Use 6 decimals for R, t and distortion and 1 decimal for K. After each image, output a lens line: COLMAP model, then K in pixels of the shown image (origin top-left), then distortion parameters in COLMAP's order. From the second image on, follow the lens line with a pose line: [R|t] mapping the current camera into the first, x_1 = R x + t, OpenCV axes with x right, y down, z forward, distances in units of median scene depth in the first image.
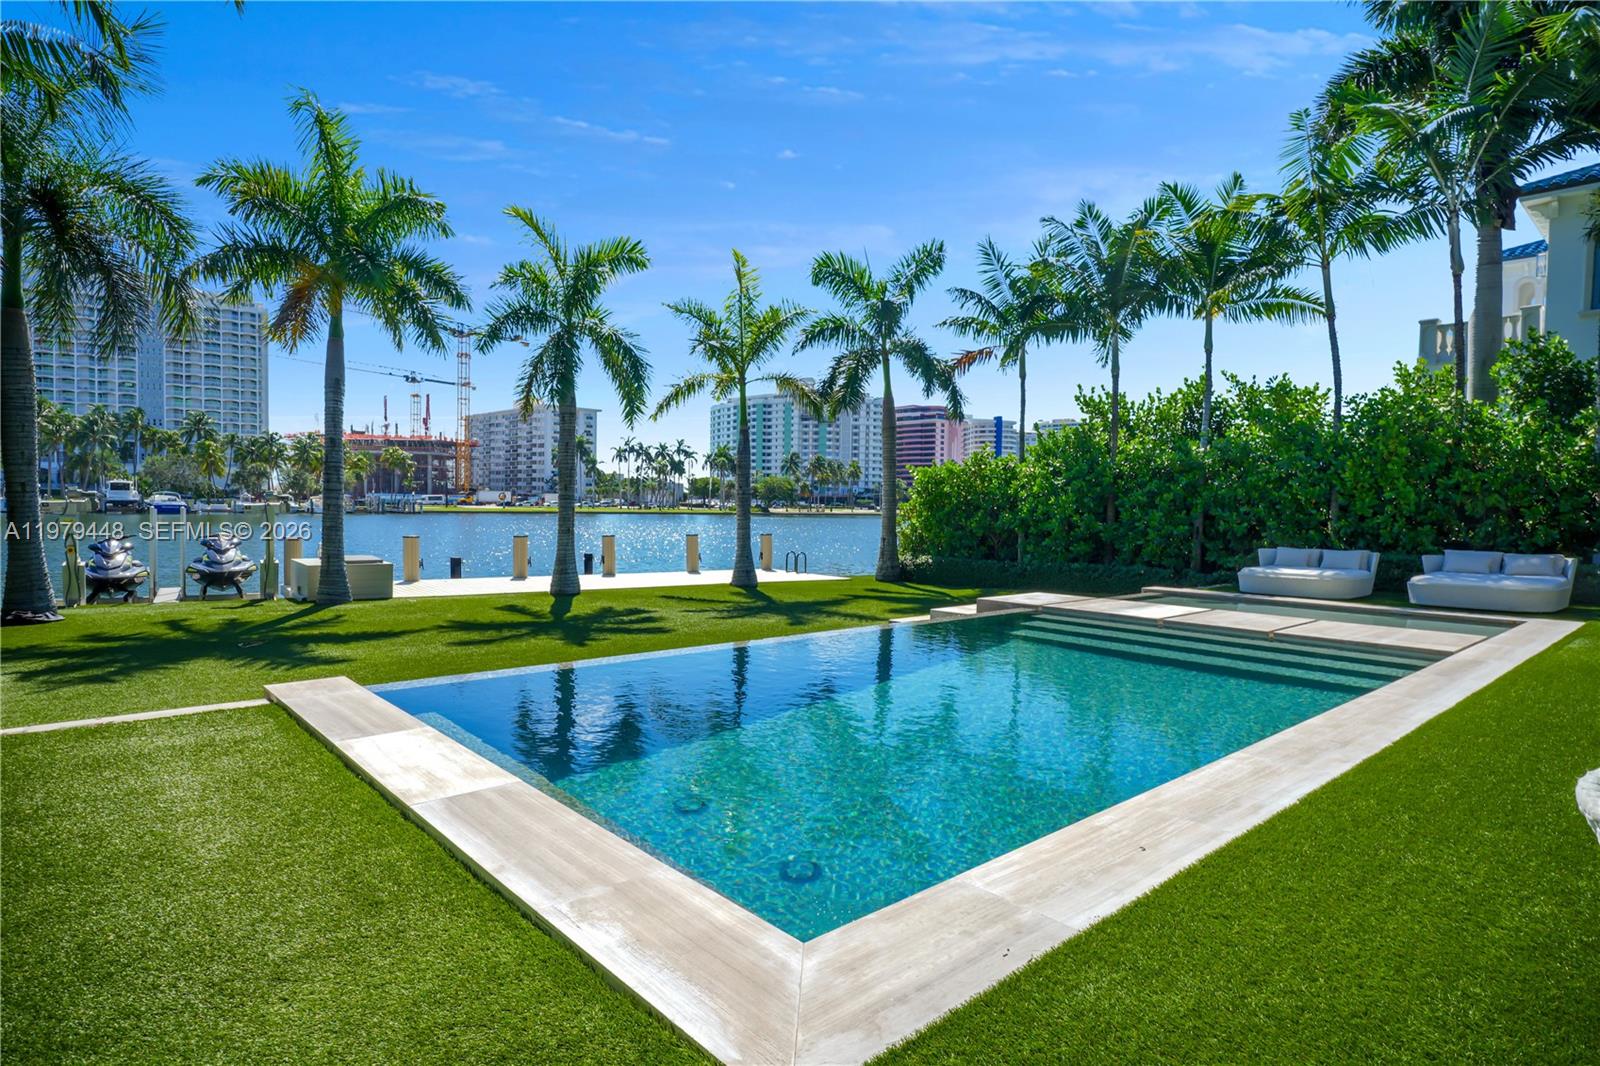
lens RADIAL K [[859.3, 0, 796.9], [0, 859.3, 538.4], [0, 0, 1]] dist [-0.000787, -0.001518]
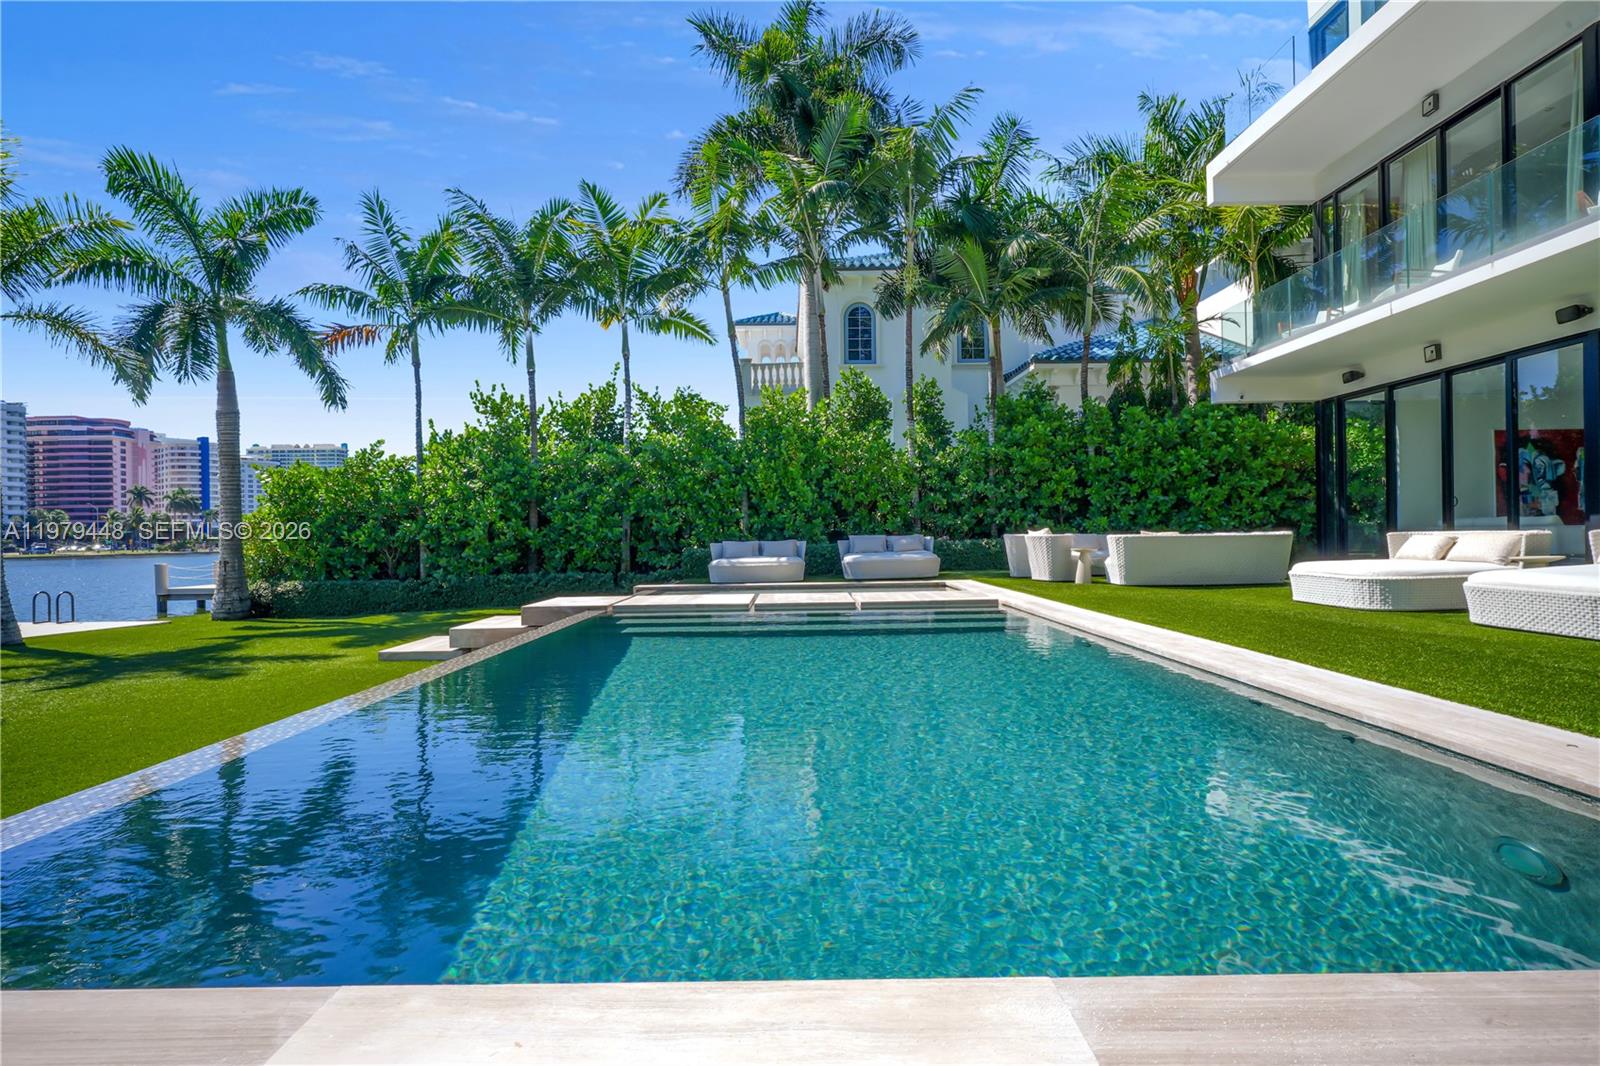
lens RADIAL K [[859.3, 0, 796.9], [0, 859.3, 538.4], [0, 0, 1]] dist [-0.000787, -0.001518]
pose [[0.671340, -0.029194, 0.740574, -0.117334], [0.056056, 0.998362, -0.011459, 0.016214], [-0.739026, 0.049207, 0.671877, 0.140958]]
